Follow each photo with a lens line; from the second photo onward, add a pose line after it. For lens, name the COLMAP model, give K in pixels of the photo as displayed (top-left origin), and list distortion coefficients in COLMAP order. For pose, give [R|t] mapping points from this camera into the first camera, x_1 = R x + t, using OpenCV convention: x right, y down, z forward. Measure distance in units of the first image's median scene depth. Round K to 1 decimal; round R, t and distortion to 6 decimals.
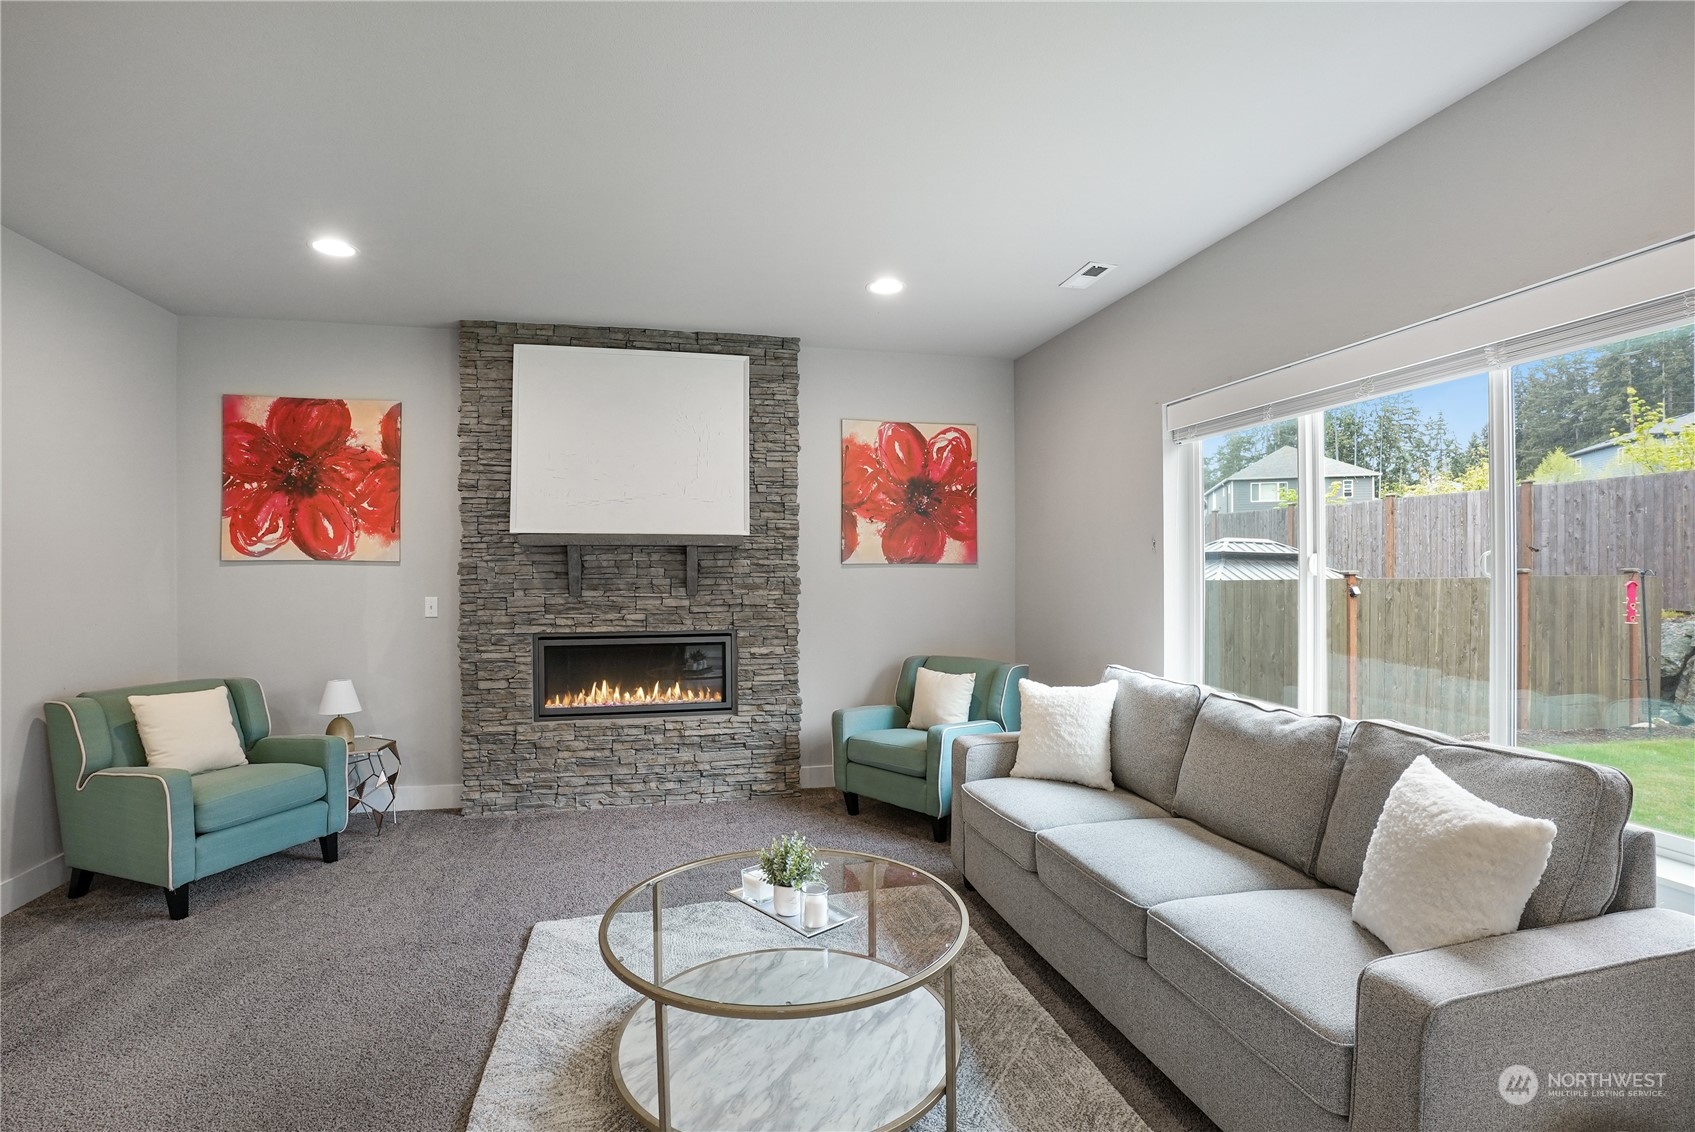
lens RADIAL K [[787.6, 0, 847.2], [0, 787.6, 557.4], [0, 0, 1]] dist [-0.069161, 0.029336]
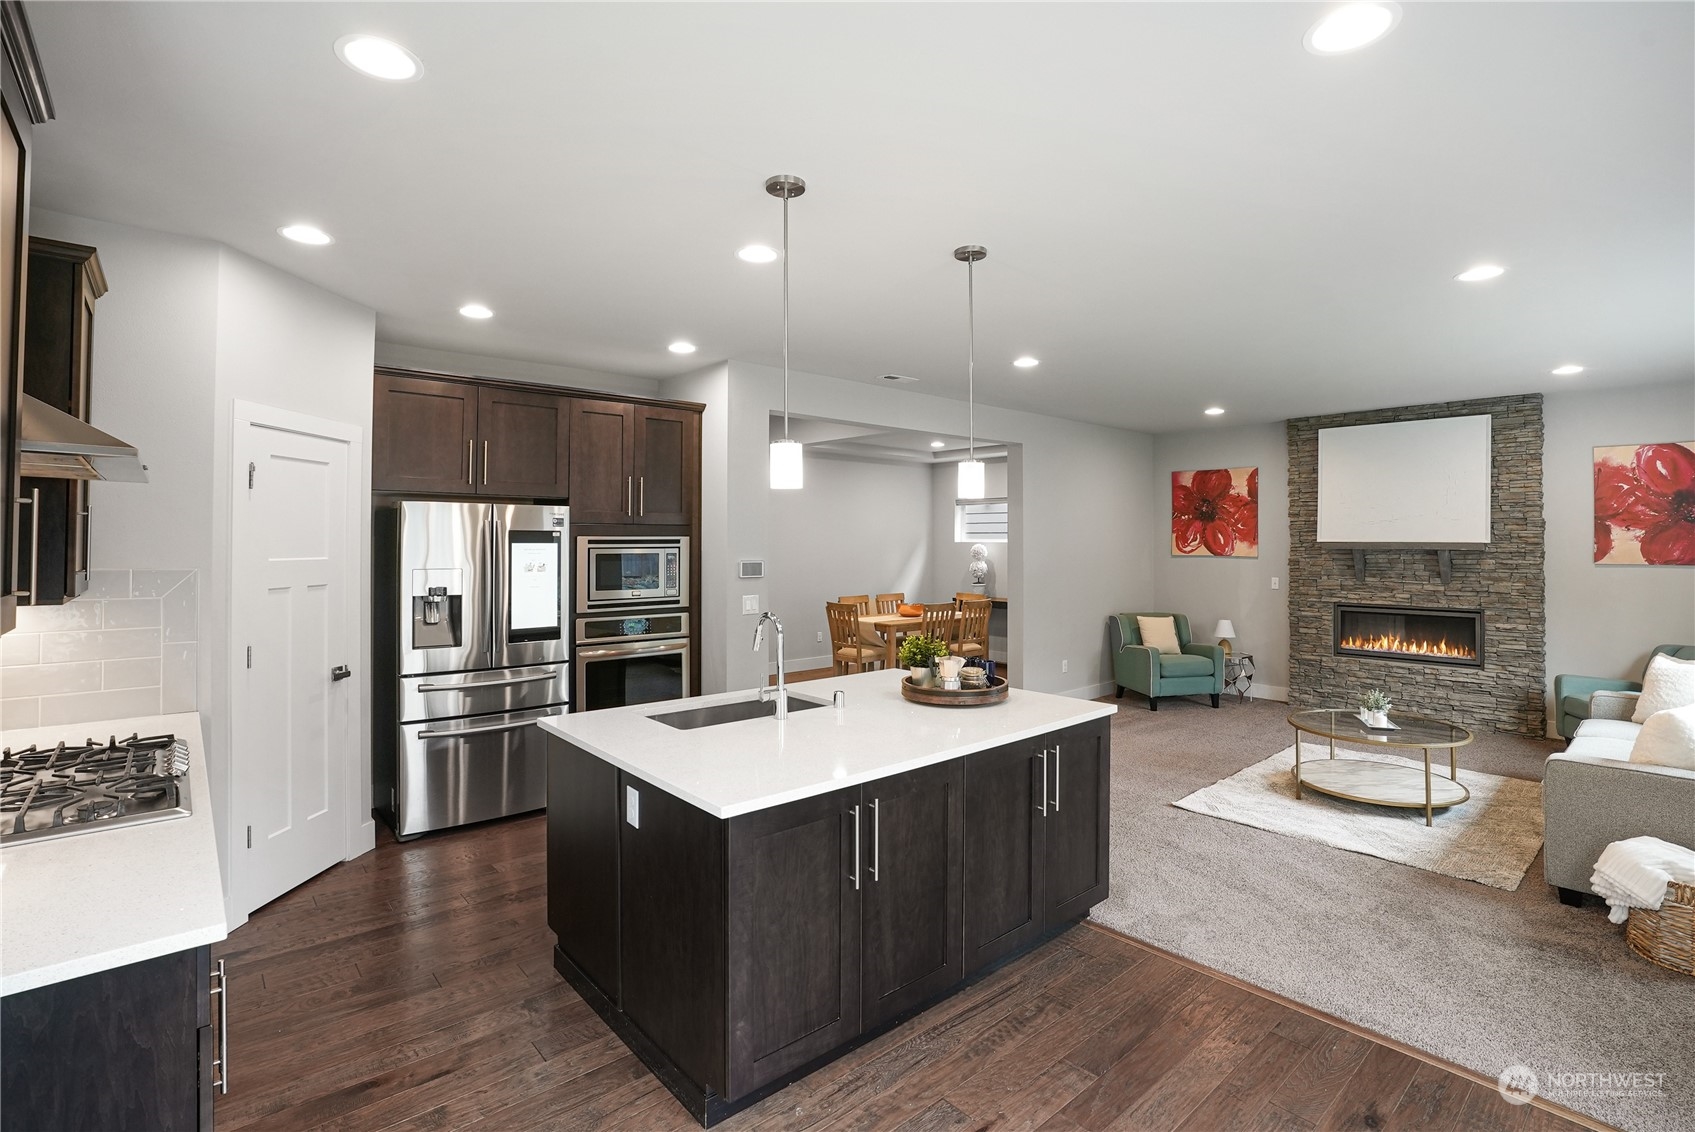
lens RADIAL K [[787.6, 0, 847.2], [0, 787.6, 557.4], [0, 0, 1]] dist [-0.069161, 0.029336]
pose [[0.463128, 0.019401, -0.886079, 0.555700], [0.010714, 0.999565, 0.027485, -0.052235], [0.886226, -0.022222, 0.462719, -0.655394]]
